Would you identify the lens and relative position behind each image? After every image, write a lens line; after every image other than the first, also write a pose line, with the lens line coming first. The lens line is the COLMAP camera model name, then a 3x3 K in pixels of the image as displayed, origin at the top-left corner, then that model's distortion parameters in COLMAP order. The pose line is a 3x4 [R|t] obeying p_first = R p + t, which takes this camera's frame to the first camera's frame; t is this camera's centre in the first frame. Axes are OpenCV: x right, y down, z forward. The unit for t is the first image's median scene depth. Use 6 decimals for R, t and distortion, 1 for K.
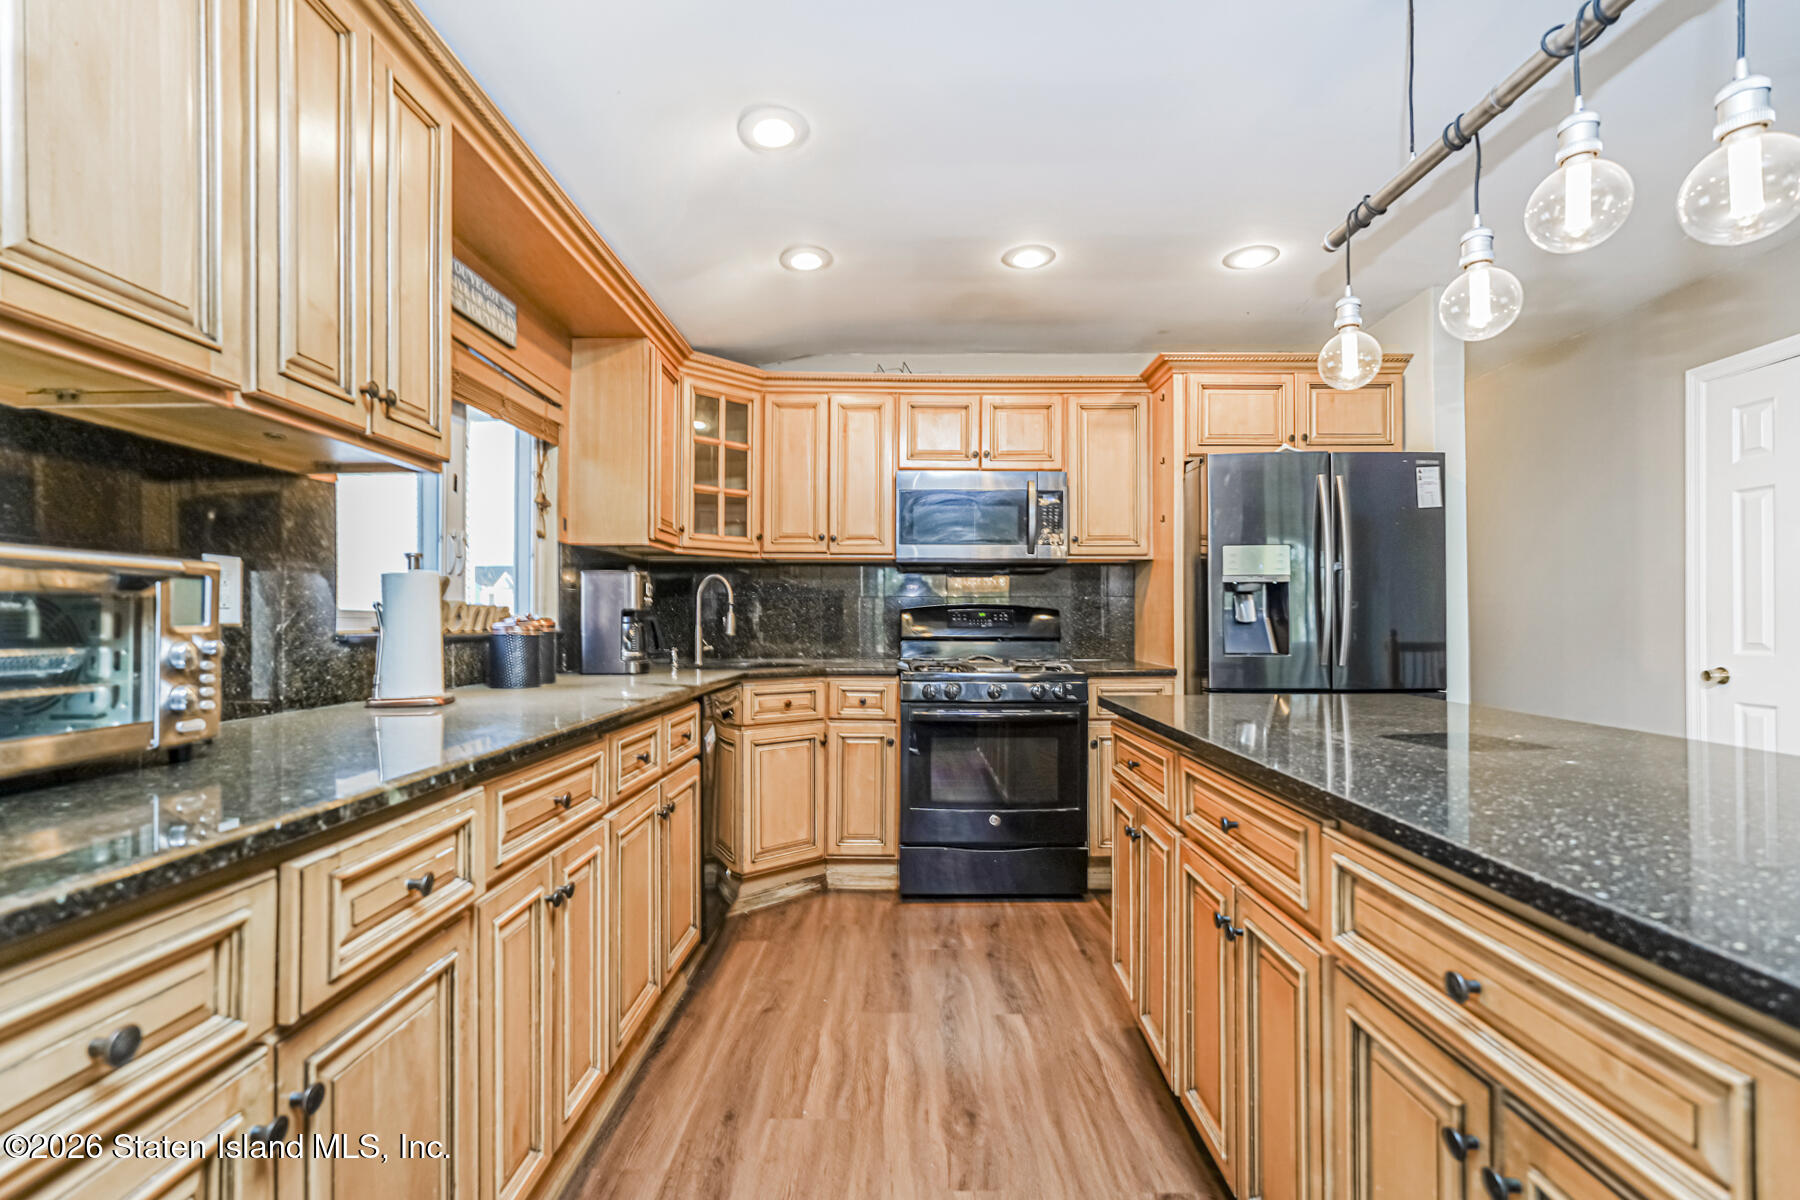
lens RADIAL K [[821.6, 0, 895.5], [0, 821.6, 613.4], [0, 0, 1]] dist [0.000850, 0.000187]
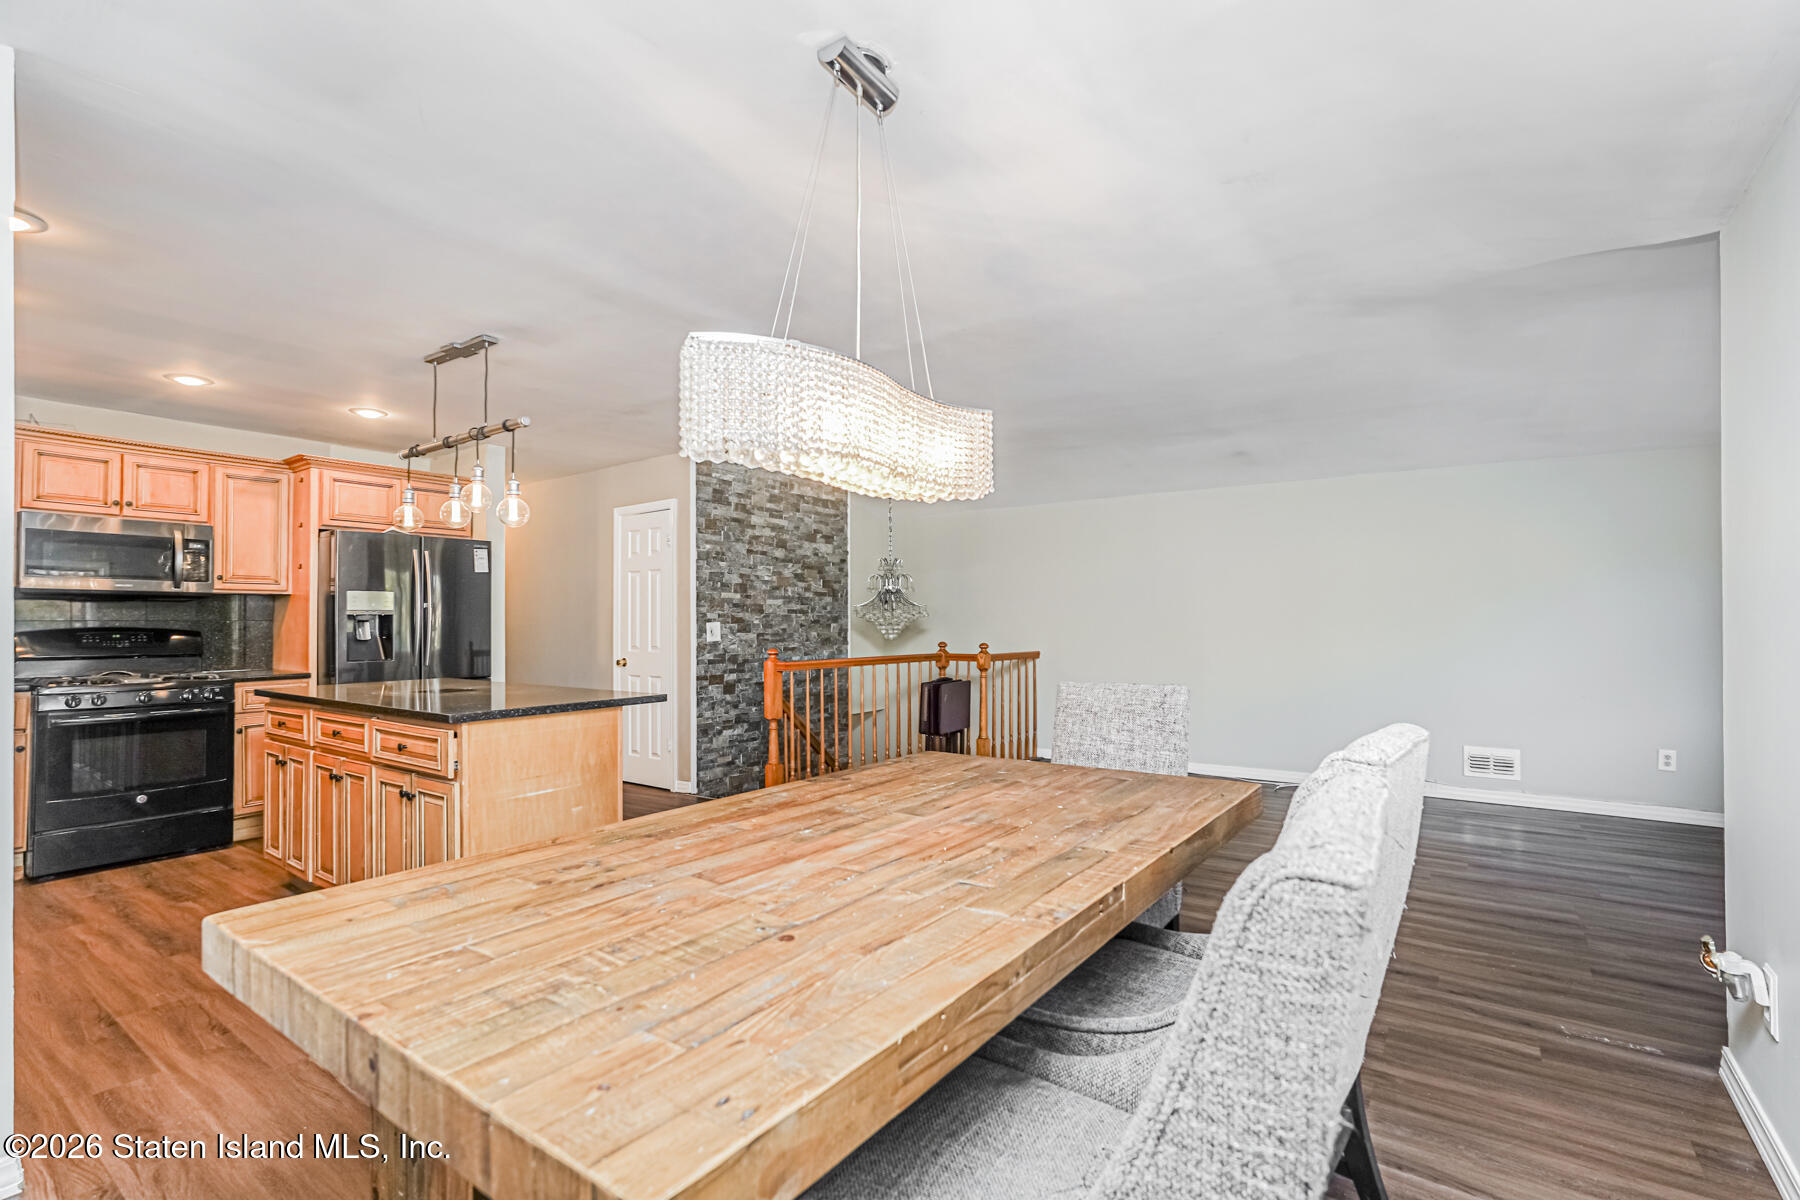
lens RADIAL K [[811.2, 0, 907.3], [0, 811.2, 606.6], [0, 0, 1]] dist [-0.003973, 0.000759]
pose [[0.567046, 0.014911, 0.823551, -0.234351], [-0.004519, 0.999877, -0.014992, -0.032197], [-0.823674, 0.004780, 0.567044, -0.666220]]
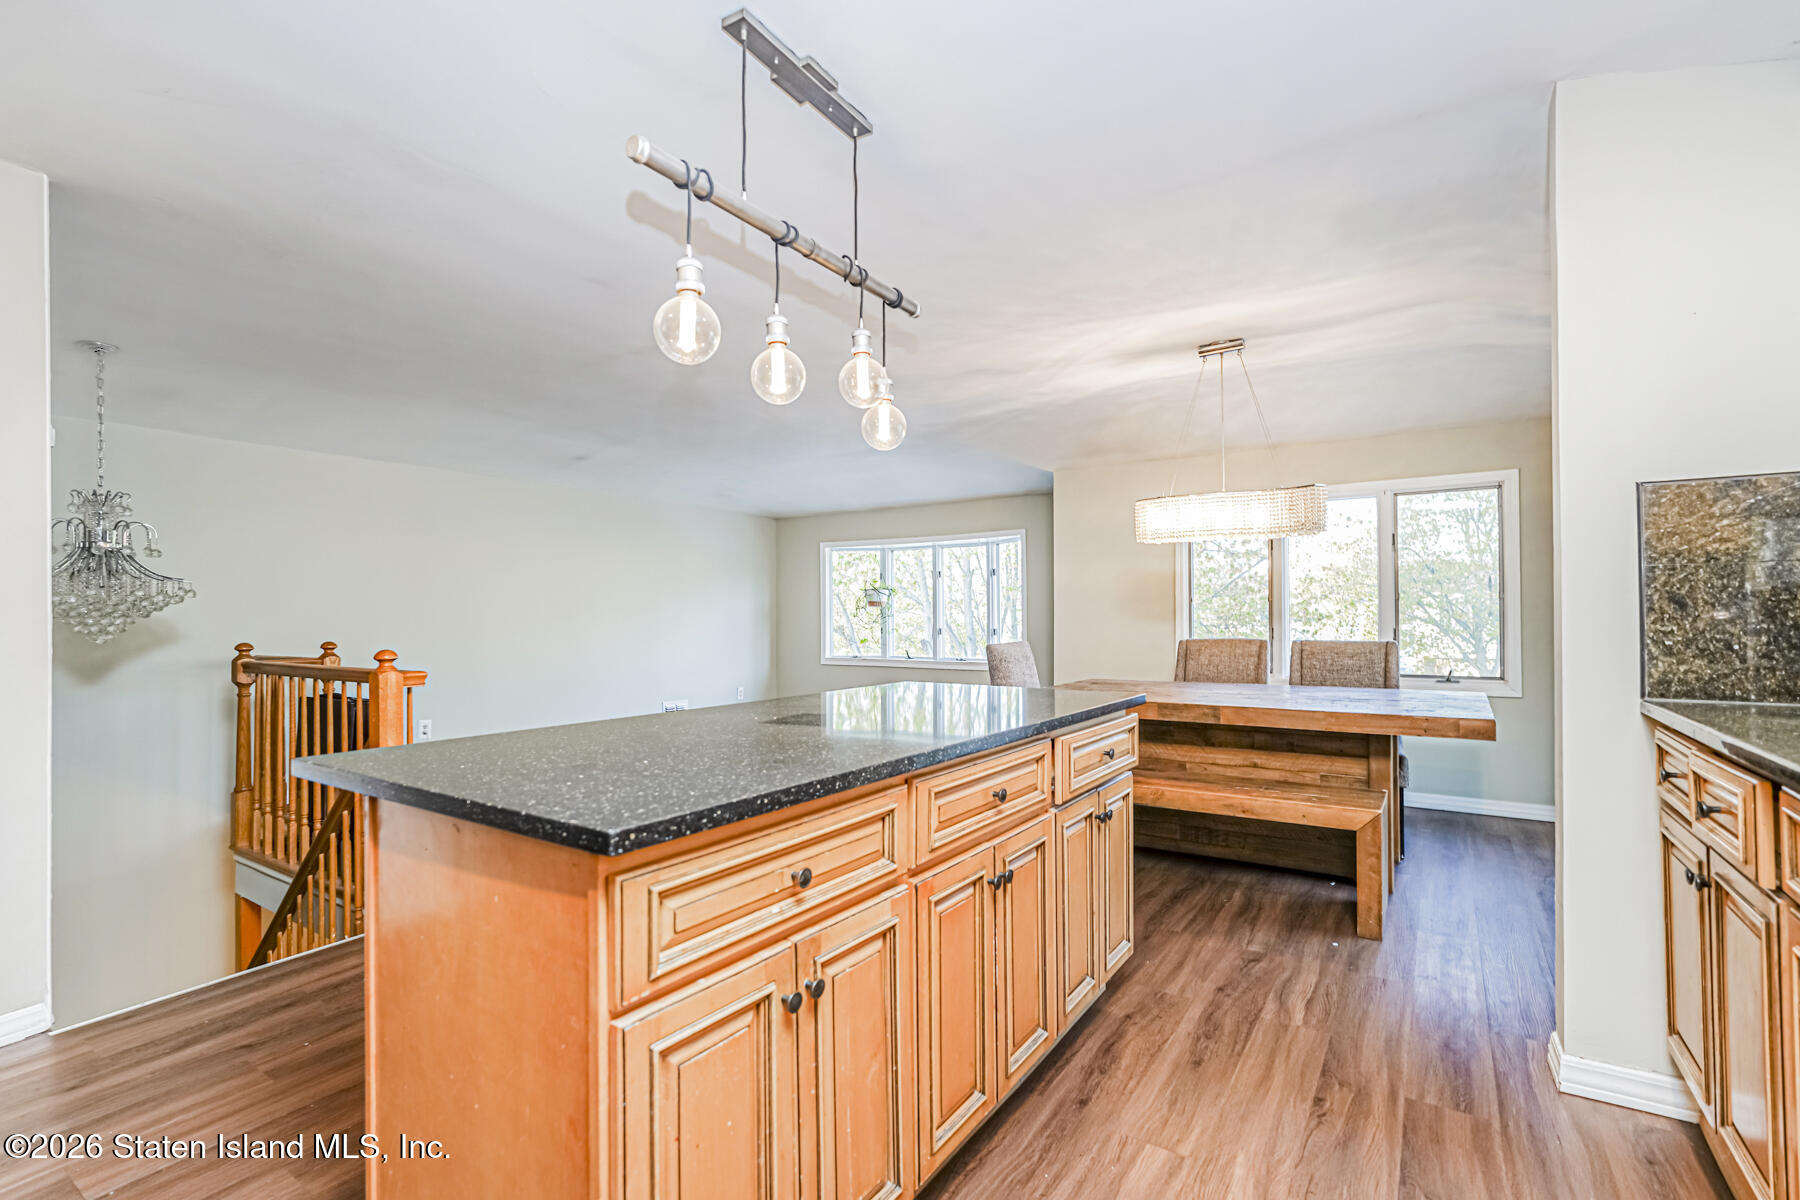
lens RADIAL K [[811.2, 0, 907.3], [0, 811.2, 606.6], [0, 0, 1]] dist [-0.003973, 0.000759]
pose [[-0.843154, 0.016605, 0.537415, -0.054180], [0.008363, 0.999807, -0.017771, -0.005198], [-0.537607, -0.010489, -0.843131, 0.839771]]
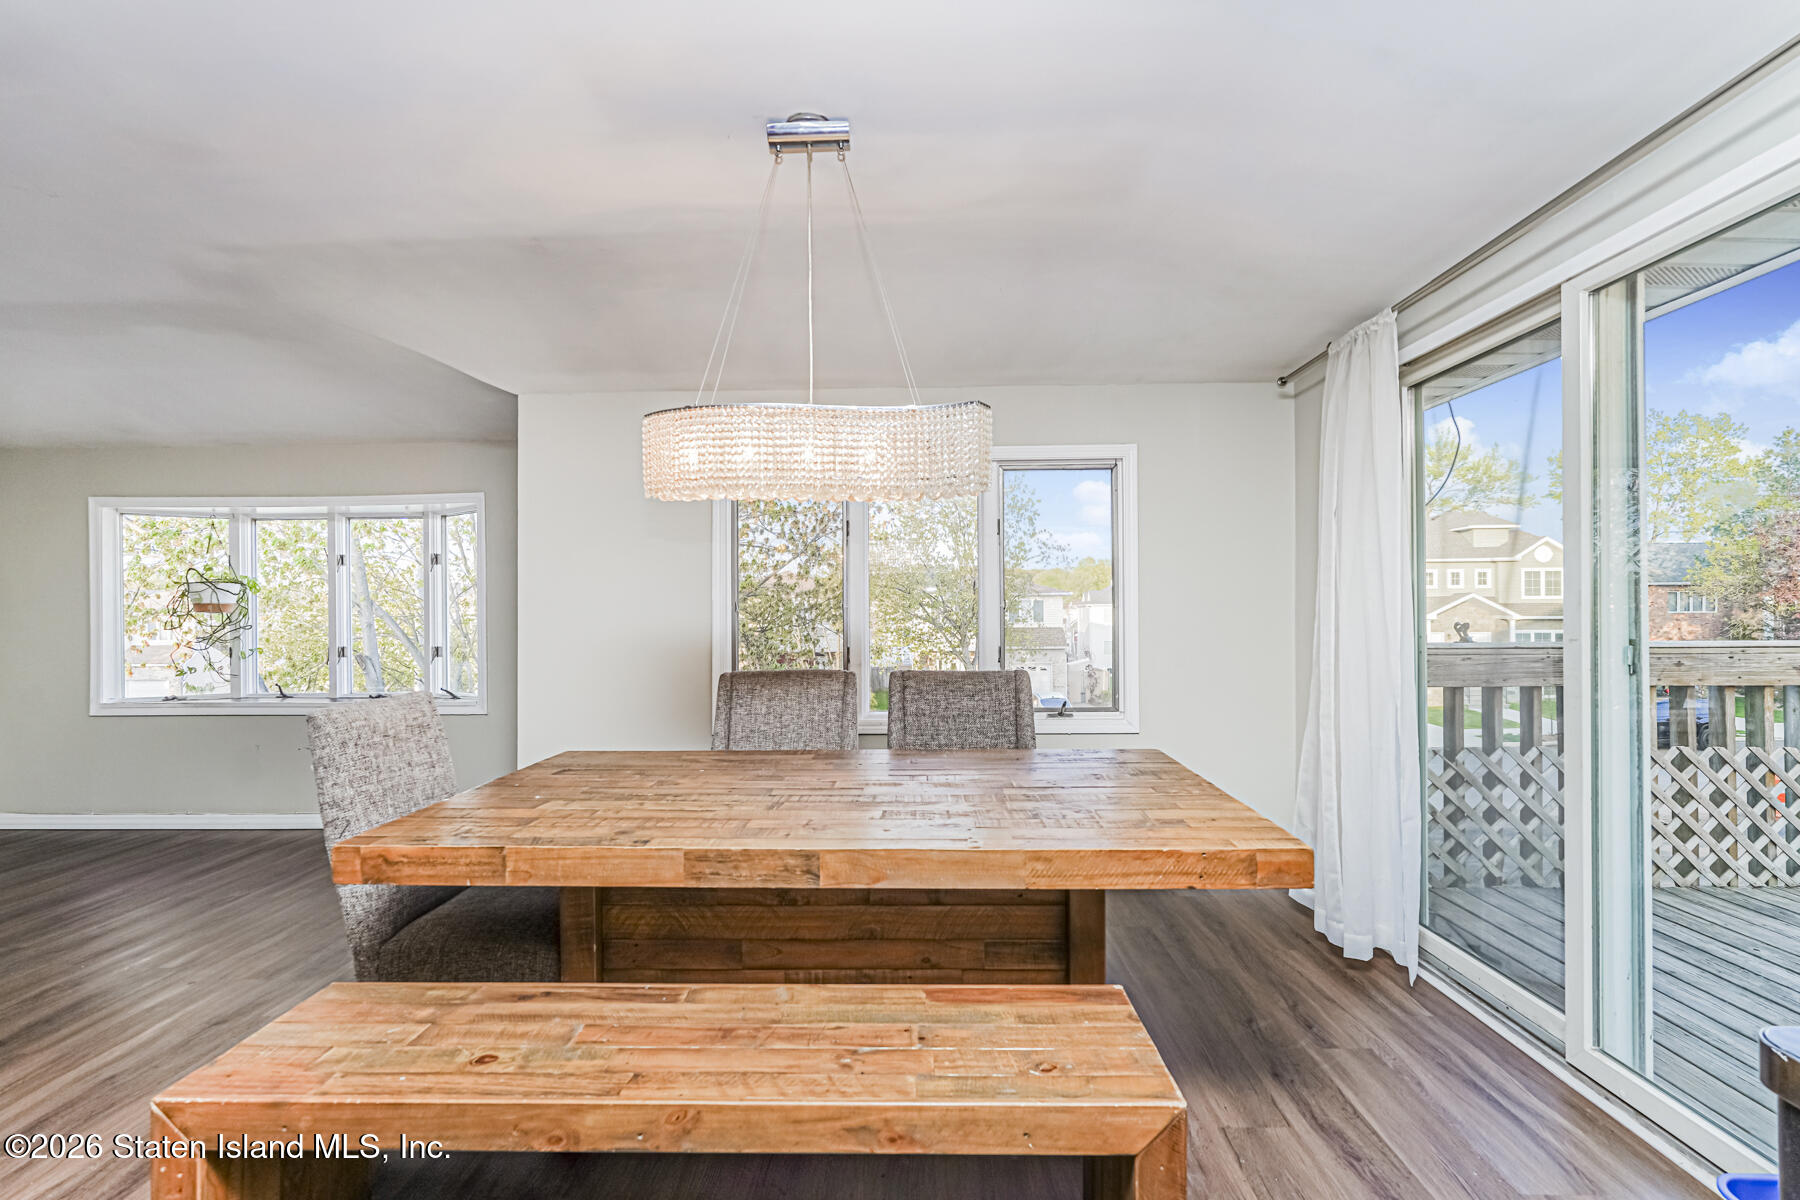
lens RADIAL K [[817.3, 0, 911.3], [0, 817.3, 599.8], [0, 0, 1]] dist [0.000168, 0.000395]
pose [[-0.999902, 0.014000, 0.000008, 0.109699], [0.013998, 0.999761, -0.016777, -0.031225], [-0.000243, -0.016775, -0.999859, 0.240461]]
